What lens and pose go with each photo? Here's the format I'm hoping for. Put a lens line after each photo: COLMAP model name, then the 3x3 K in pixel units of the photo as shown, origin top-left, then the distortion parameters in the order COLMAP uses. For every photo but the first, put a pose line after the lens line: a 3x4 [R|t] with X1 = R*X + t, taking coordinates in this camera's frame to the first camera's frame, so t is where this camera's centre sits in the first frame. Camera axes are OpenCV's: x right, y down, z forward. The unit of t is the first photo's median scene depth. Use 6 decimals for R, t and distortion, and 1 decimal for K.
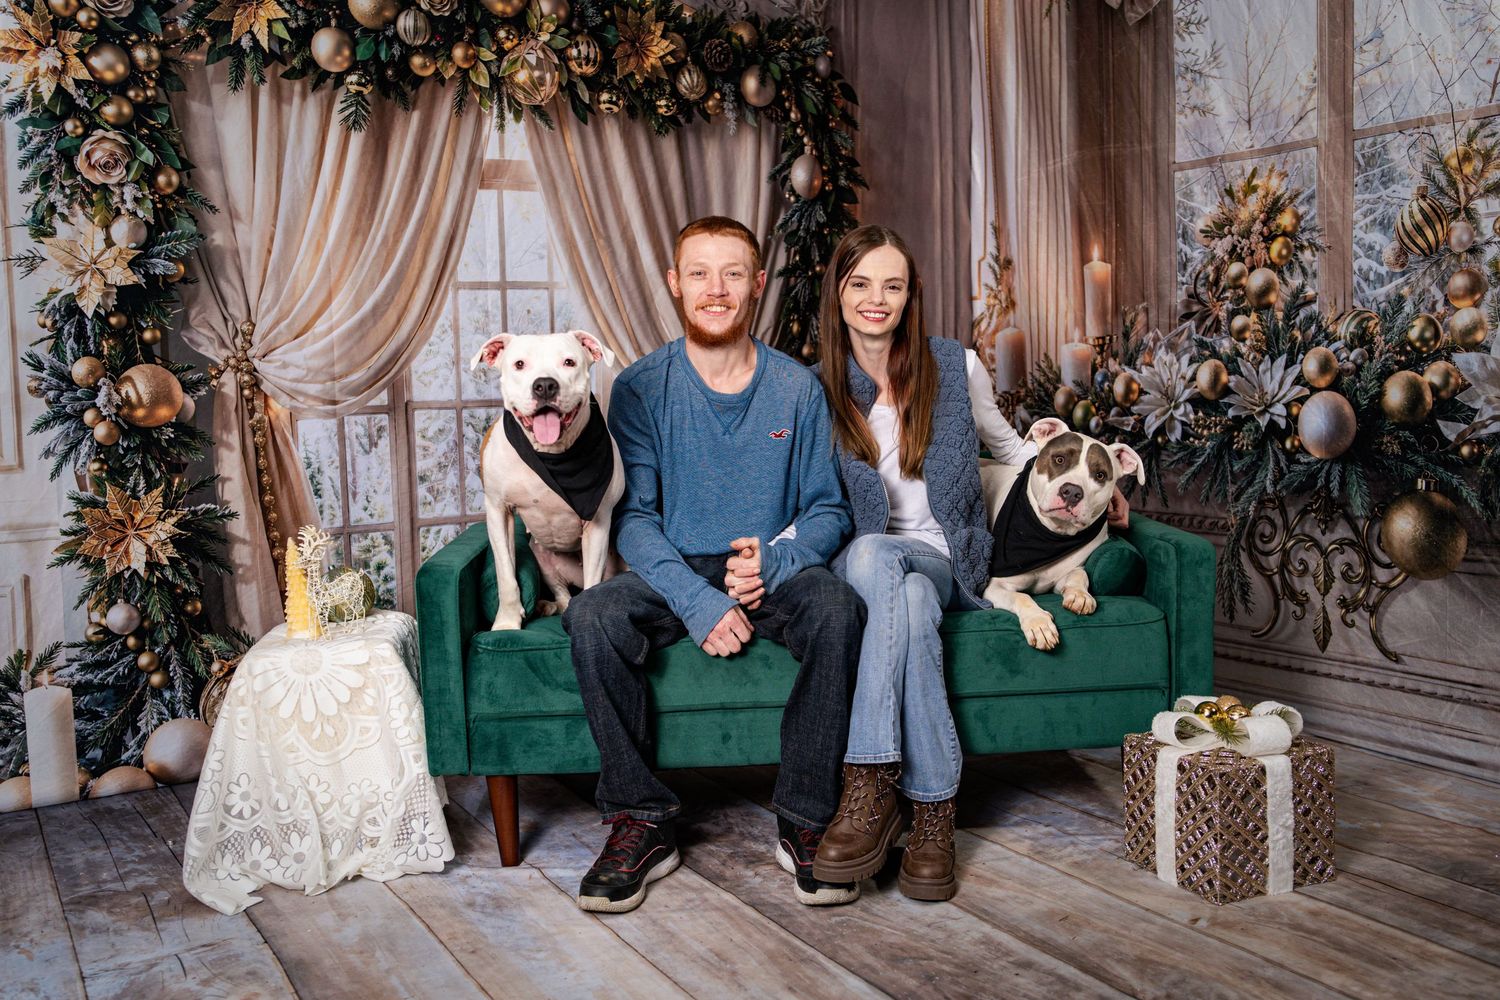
lens RADIAL K [[1429.0, 0, 749.8], [0, 1429.0, 495.0], [0, 0, 1]] dist [-0.016902, 0.000000]
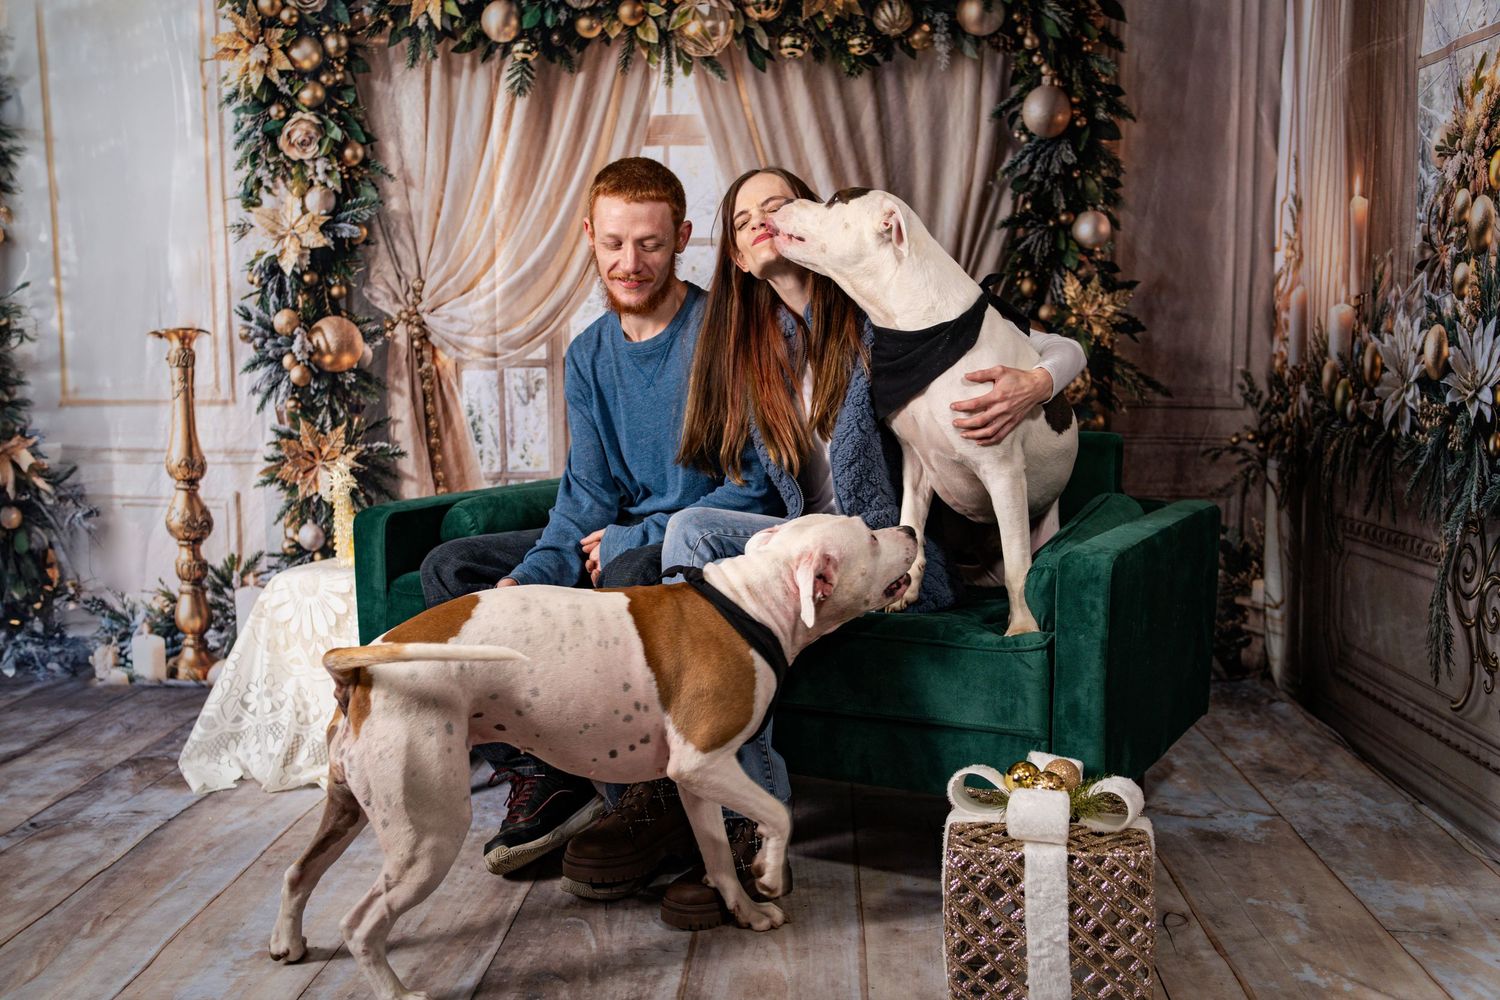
lens RADIAL K [[1429.0, 0, 747.5], [0, 1429.0, 503.5], [0, 0, 1]] dist [-0.016902, 0.000000]
pose [[0.834602, 0.078796, -0.545188, 0.452239], [-0.065913, 0.996891, 0.043178, -0.012632], [0.546895, -0.000102, 0.837201, 0.207132]]
